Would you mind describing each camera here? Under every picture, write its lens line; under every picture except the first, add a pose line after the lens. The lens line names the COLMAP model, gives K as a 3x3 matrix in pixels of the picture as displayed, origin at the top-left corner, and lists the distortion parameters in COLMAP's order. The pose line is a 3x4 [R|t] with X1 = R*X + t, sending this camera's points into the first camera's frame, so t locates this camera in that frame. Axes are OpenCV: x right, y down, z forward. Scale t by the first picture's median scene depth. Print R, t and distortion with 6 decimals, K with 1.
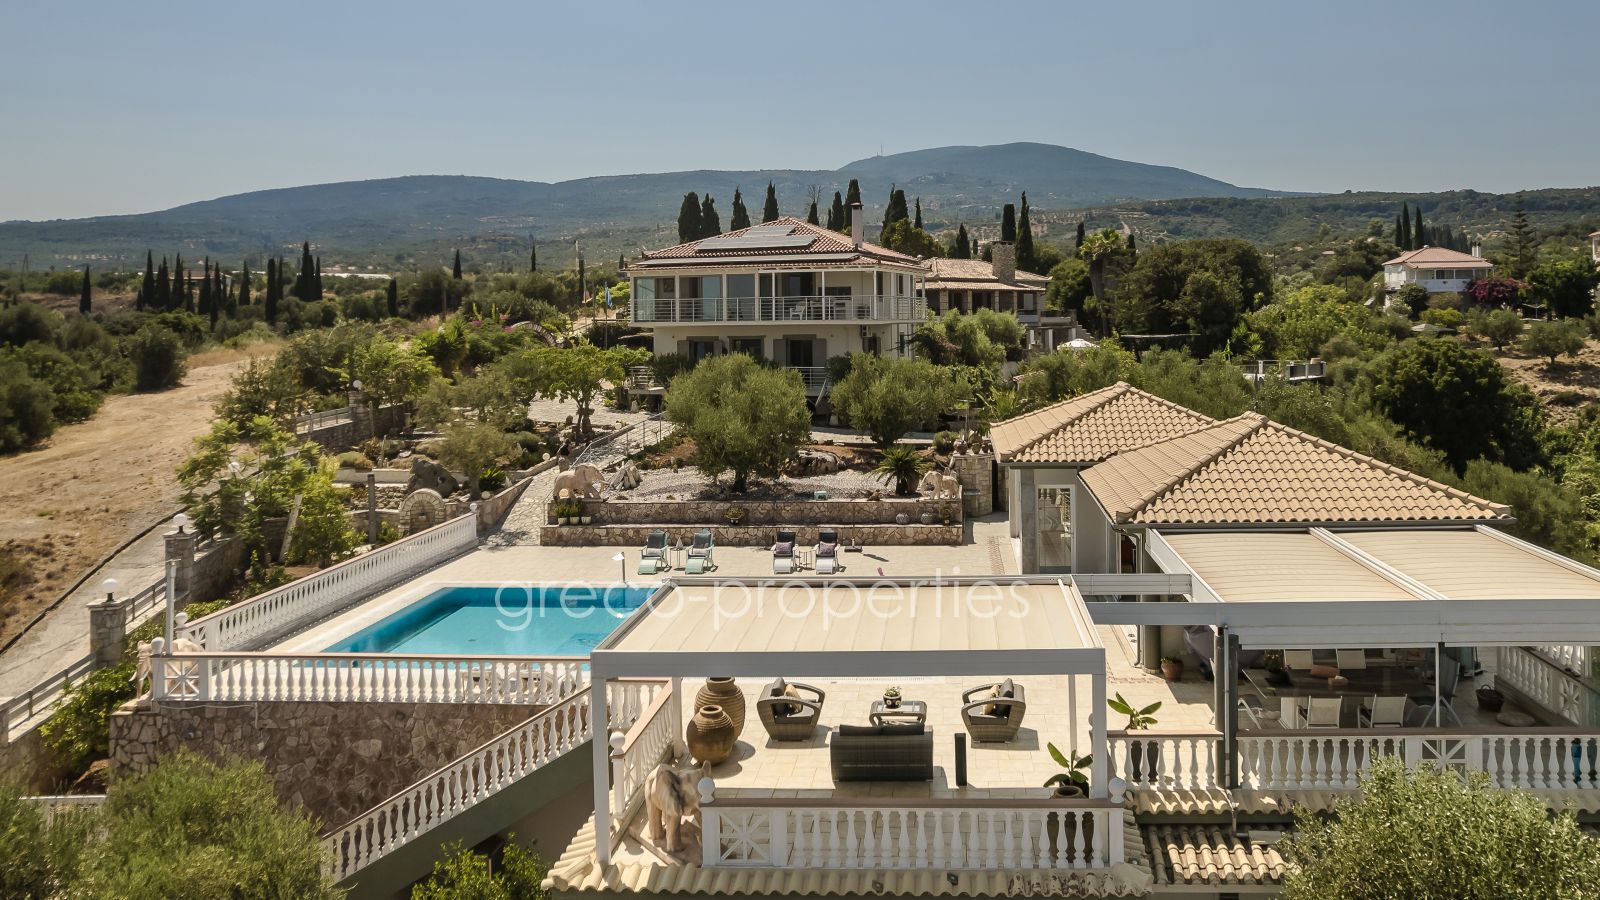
lens RADIAL K [[1840.7, 0, 799.8], [0, 1840.7, 449.8], [0, 0, 1]] dist [-0.132469, 0.000000]
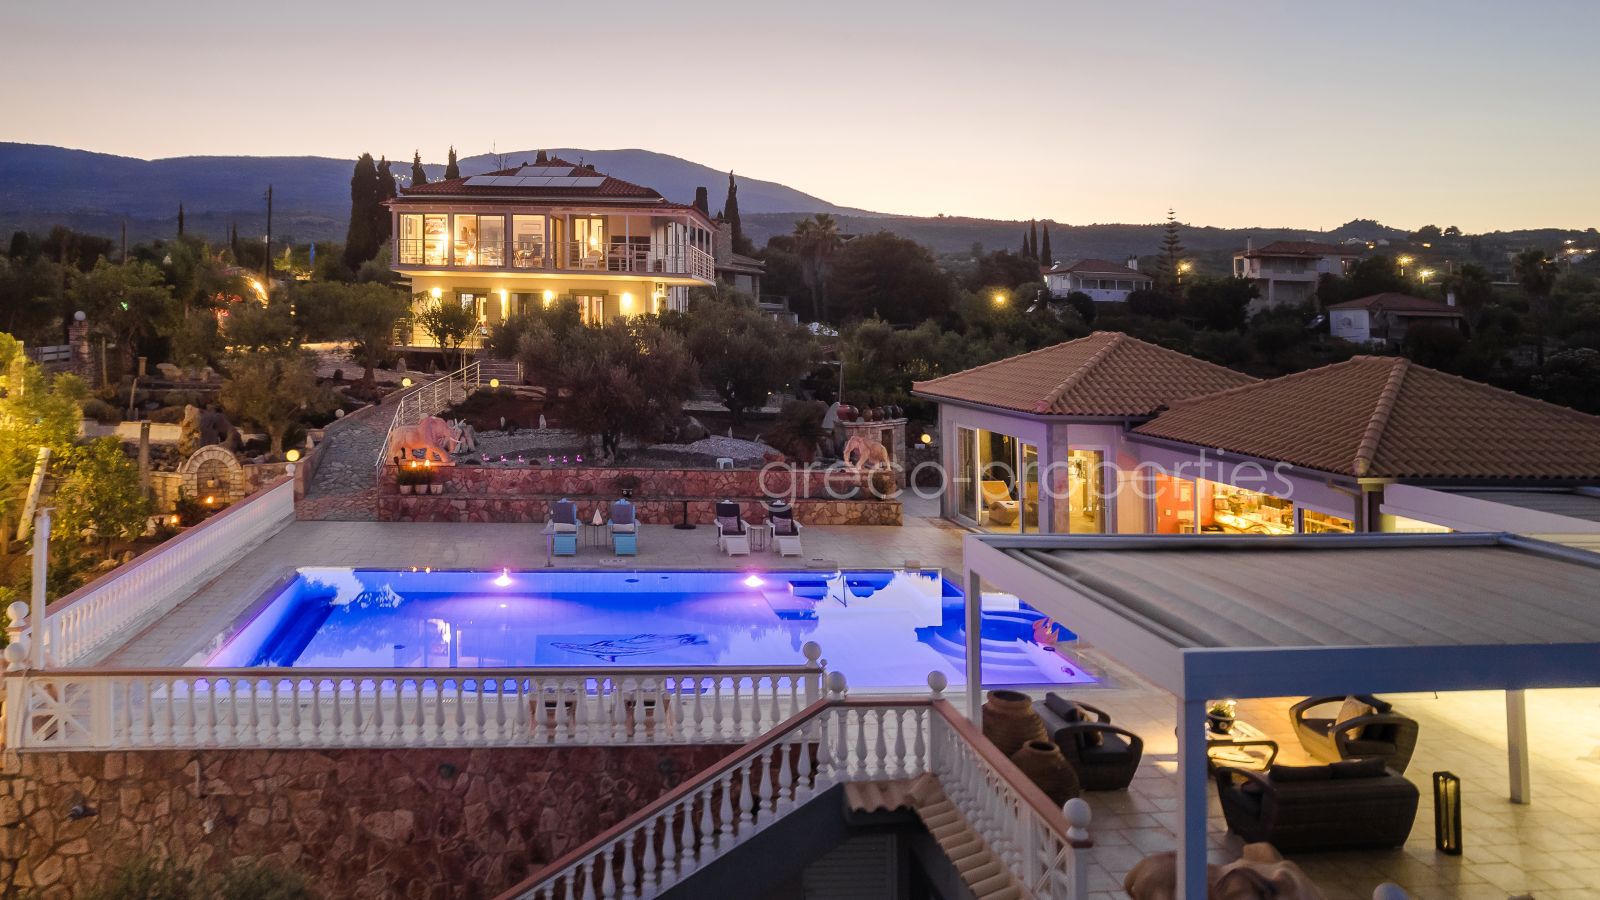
lens RADIAL K [[1840.7, 0, 800.0], [0, 1840.7, 451.1], [0, 0, 1]] dist [-0.132469, 0.000000]
pose [[0.973273, 0.015536, 0.229126, -0.244823], [-0.014466, 0.999875, -0.006348, 0.042911], [-0.229196, 0.002864, 0.973376, 0.386951]]
